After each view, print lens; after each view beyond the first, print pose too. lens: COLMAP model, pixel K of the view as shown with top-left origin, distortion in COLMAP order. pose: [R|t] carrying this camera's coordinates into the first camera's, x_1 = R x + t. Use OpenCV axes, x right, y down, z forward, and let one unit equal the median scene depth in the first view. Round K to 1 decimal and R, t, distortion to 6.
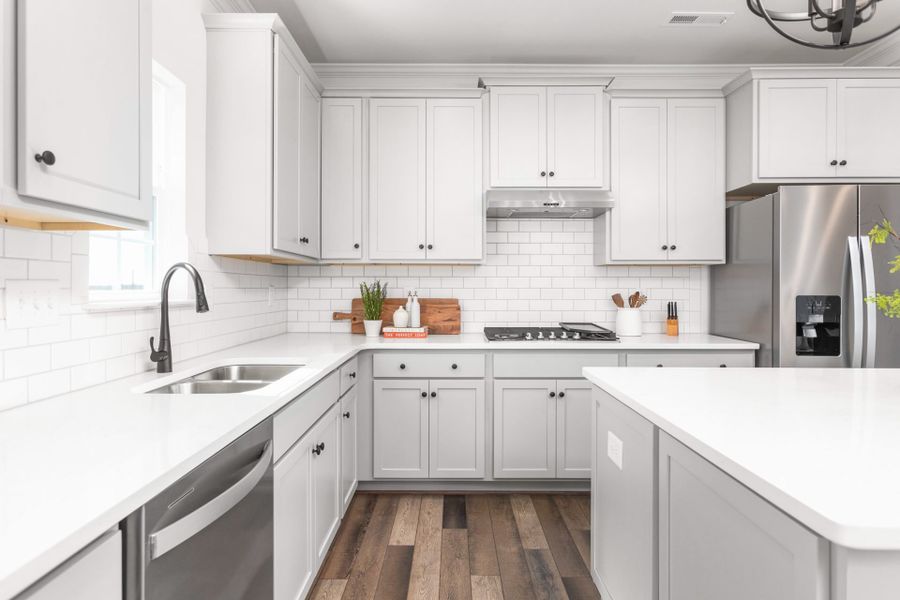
lens RADIAL K [[507.6, 0, 446.9], [0, 507.6, 288.7], [0, 0, 1]] dist [-0.009086, 0.008612]
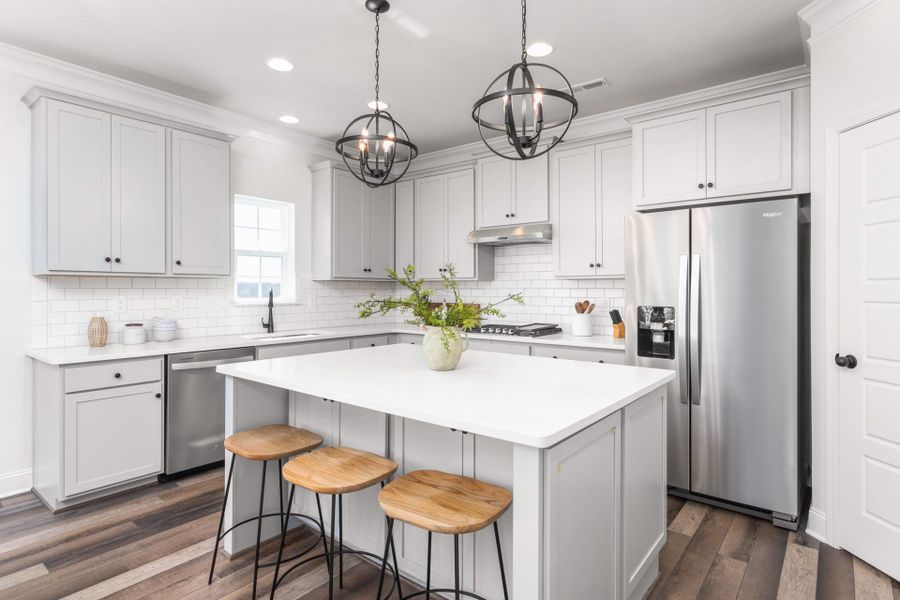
lens RADIAL K [[479.9, 0, 452.4], [0, 479.9, 293.7], [0, 0, 1]] dist [-0.003300, -0.001646]
pose [[0.781475, 0.003857, -0.623924, 0.902427], [0.000529, 0.999976, 0.006845, -0.020396], [0.623936, -0.005679, 0.781455, -0.133944]]
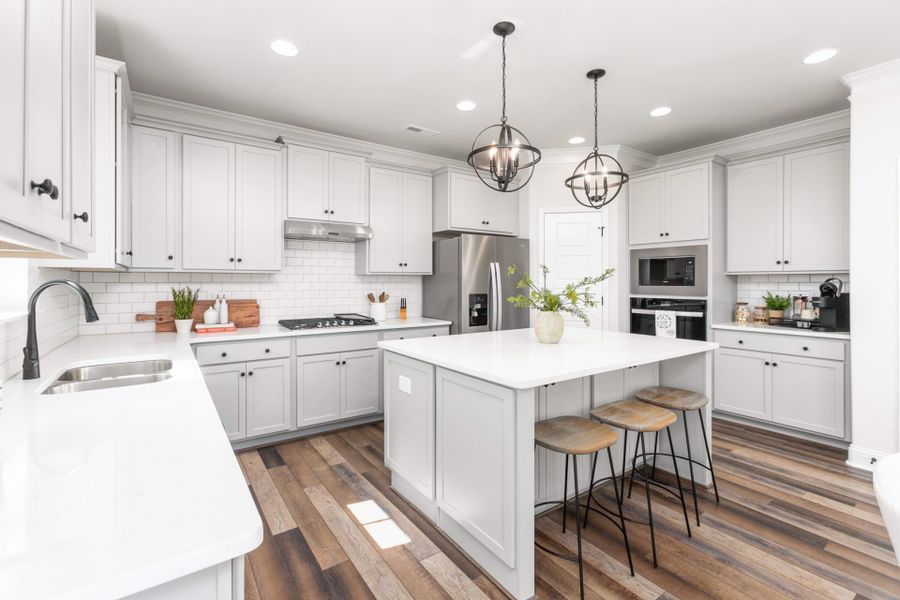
lens RADIAL K [[410.0, 0, 447.6], [0, 410.0, 282.9], [0, 0, 1]] dist [-0.005099, 0.002193]
pose [[0.818604, -0.002099, 0.574355, -0.197127], [0.001078, 0.999997, 0.002118, -0.025985], [-0.574358, -0.001115, 0.818604, -0.150040]]
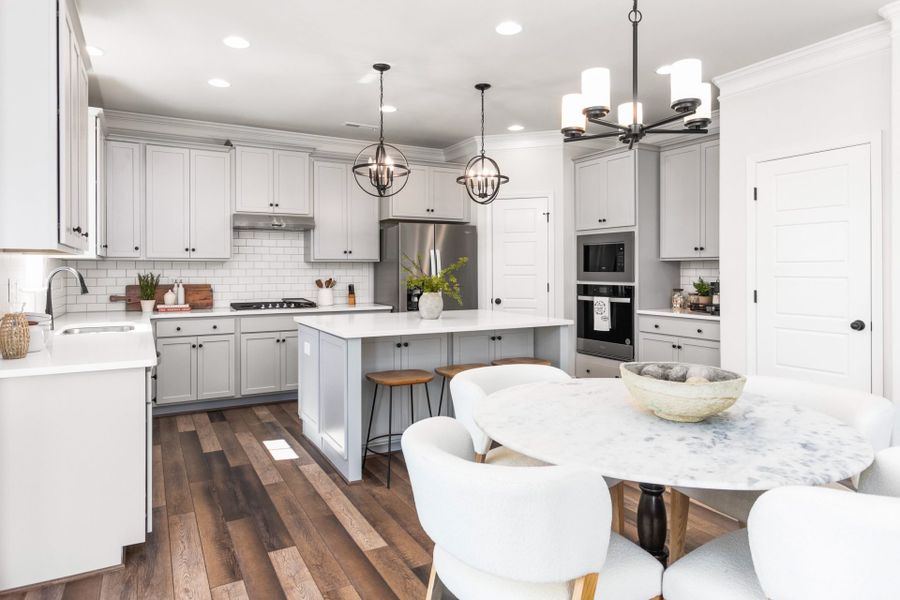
lens RADIAL K [[557.2, 0, 440.2], [0, 557.2, 271.3], [0, 0, 1]] dist [0.019068, -0.005528]
pose [[0.879135, -0.003582, 0.476559, -0.178502], [0.002635, 0.999993, 0.002656, -0.021689], [-0.476566, -0.001079, 0.879138, -0.787233]]
